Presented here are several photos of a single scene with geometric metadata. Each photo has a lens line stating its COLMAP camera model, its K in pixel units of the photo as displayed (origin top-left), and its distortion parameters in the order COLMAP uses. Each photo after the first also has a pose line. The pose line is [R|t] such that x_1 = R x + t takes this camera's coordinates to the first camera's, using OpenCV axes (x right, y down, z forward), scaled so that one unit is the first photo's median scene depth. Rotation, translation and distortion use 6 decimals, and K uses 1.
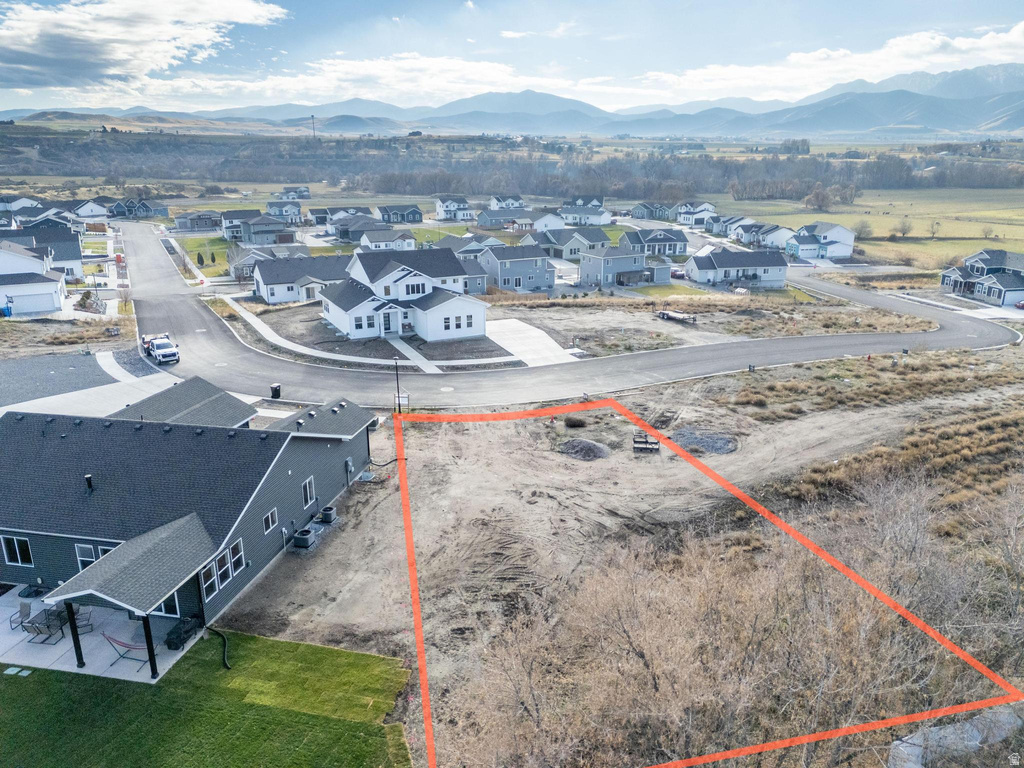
lens RADIAL K [[739.7, 0, 517.5], [0, 739.7, 385.6], [0, 0, 1]] dist [0.076665, -0.065531]
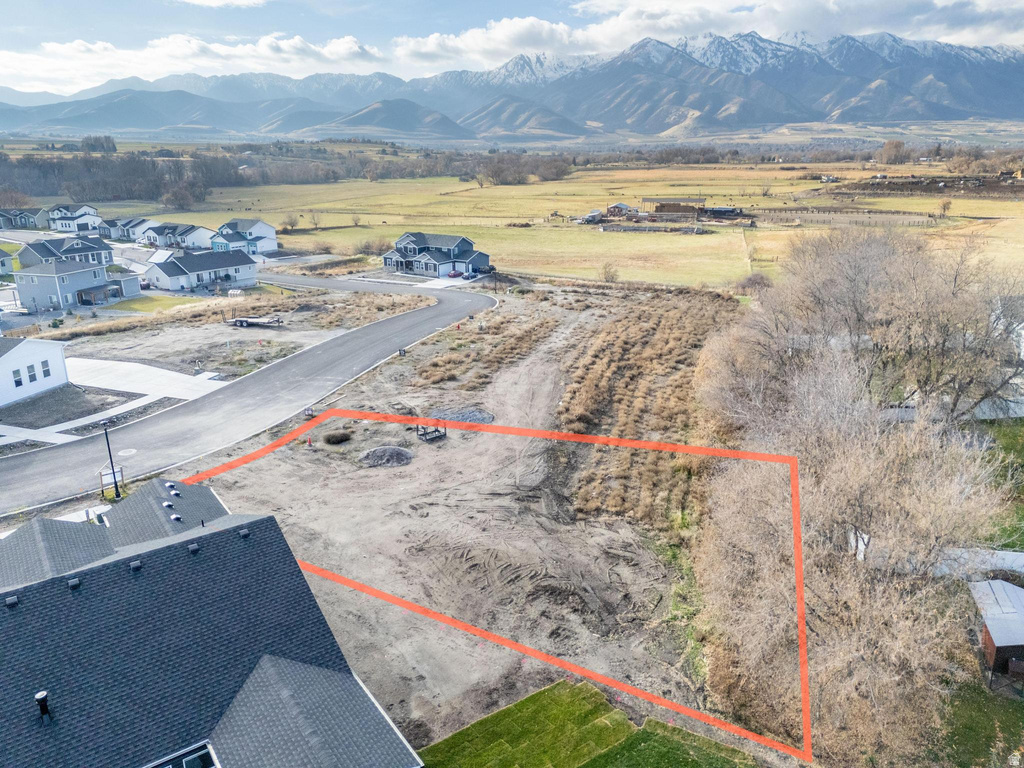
lens RADIAL K [[739.7, 0, 517.5], [0, 739.7, 385.6], [0, 0, 1]] dist [0.076665, -0.065531]
pose [[0.668331, -0.227054, 0.708364, -0.170010], [0.226029, 0.969237, 0.097418, -0.021725], [-0.708692, 0.095004, 0.699092, 0.074620]]
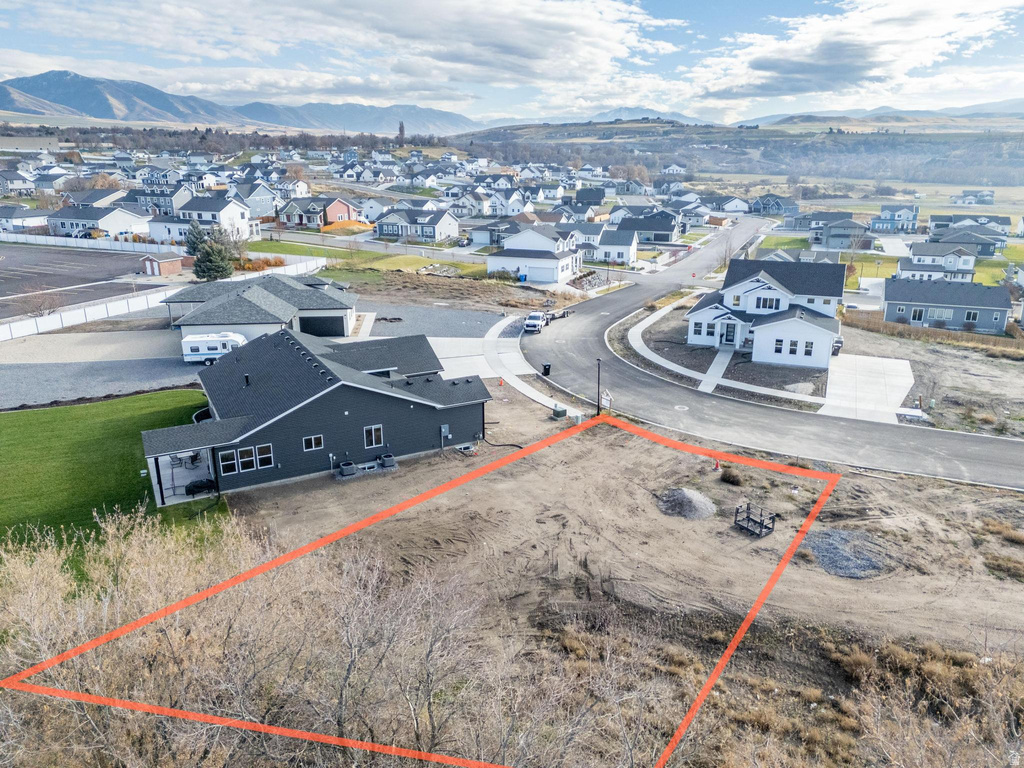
lens RADIAL K [[739.7, 0, 517.5], [0, 739.7, 385.6], [0, 0, 1]] dist [0.076665, -0.065531]
pose [[0.650083, 0.232948, -0.723275, 0.206454], [-0.232940, 0.967115, 0.102114, -0.032552], [0.723278, 0.102097, 0.682968, 0.097278]]
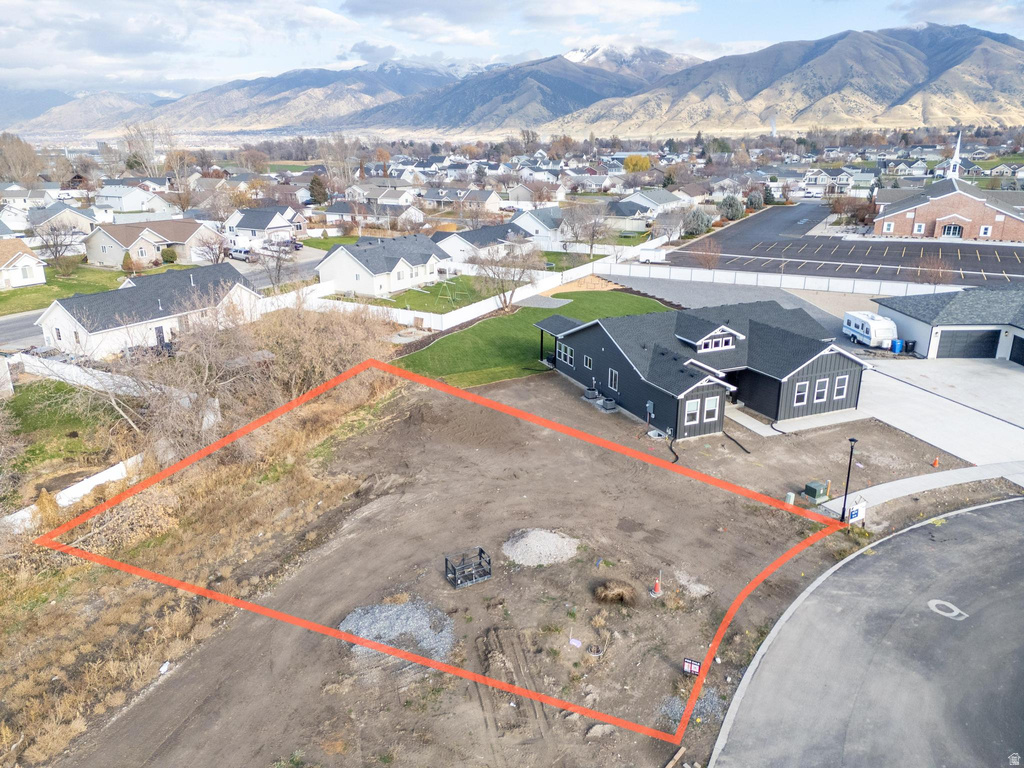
lens RADIAL K [[739.7, 0, 517.5], [0, 739.7, 385.6], [0, 0, 1]] dist [0.076665, -0.065531]
pose [[-0.812179, 0.185531, -0.553122, 0.174486], [-0.171436, 0.830333, 0.530243, -0.152723], [0.557652, 0.525477, -0.642572, 0.508266]]
